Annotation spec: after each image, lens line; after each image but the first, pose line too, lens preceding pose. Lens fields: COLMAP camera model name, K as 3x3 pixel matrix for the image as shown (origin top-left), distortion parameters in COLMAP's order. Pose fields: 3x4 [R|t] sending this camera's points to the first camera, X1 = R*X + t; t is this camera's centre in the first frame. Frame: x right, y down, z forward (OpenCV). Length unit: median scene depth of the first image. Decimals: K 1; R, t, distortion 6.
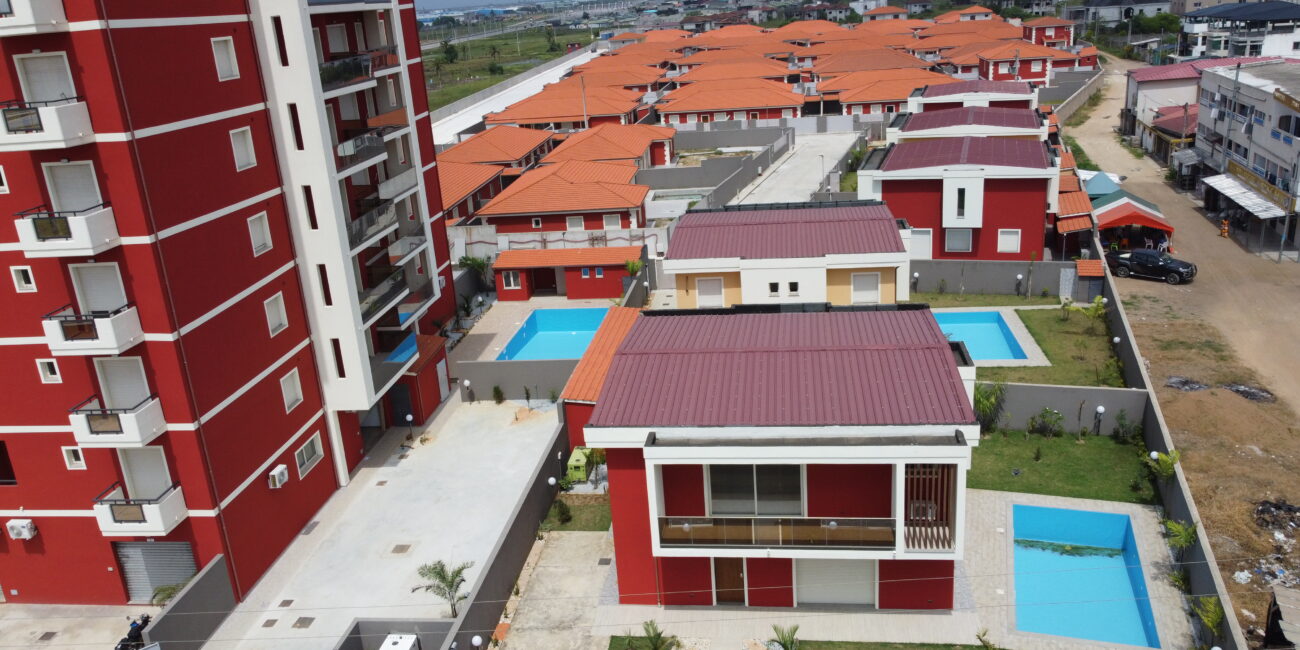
lens RADIAL K [[980.3, 0, 650.0], [0, 980.3, 325.0], [0, 0, 1]] dist [0.007392, -0.028355]
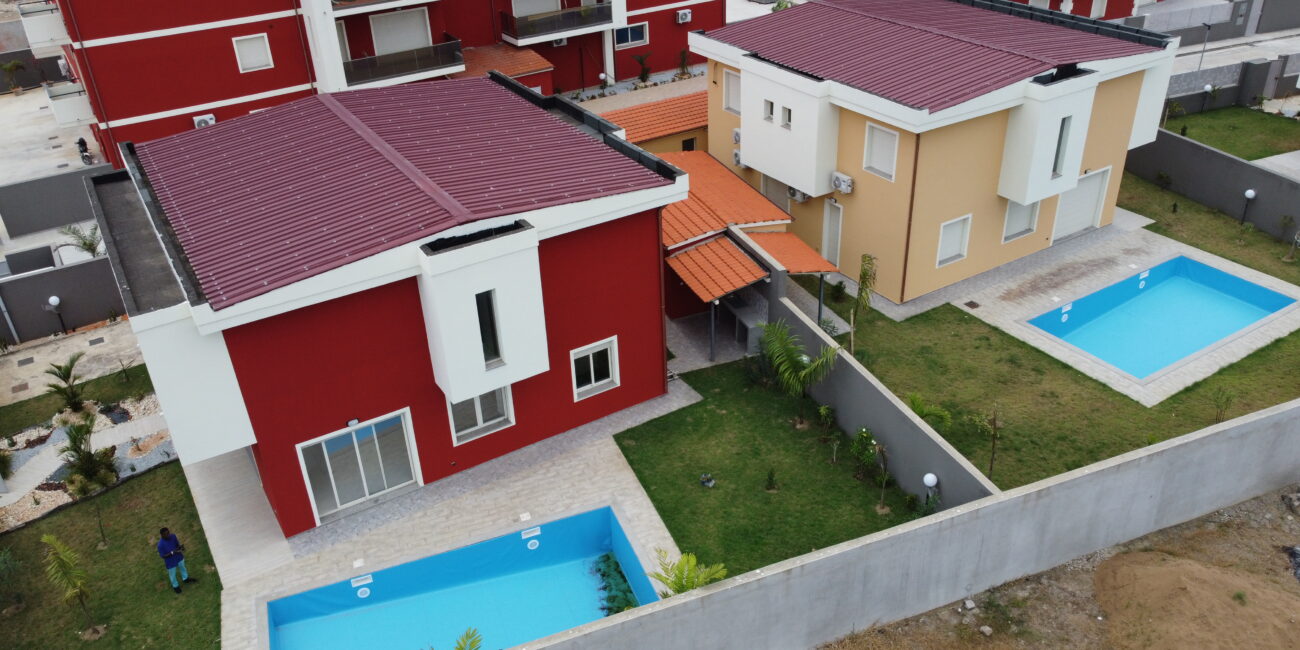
lens RADIAL K [[980.3, 0, 650.0], [0, 980.3, 325.0], [0, 0, 1]] dist [0.007392, -0.028355]
pose [[0.636410, 0.429163, -0.640938, 0.584709], [-0.254361, 0.901214, 0.350876, -0.122022], [0.728205, -0.060271, 0.682704, 0.457077]]
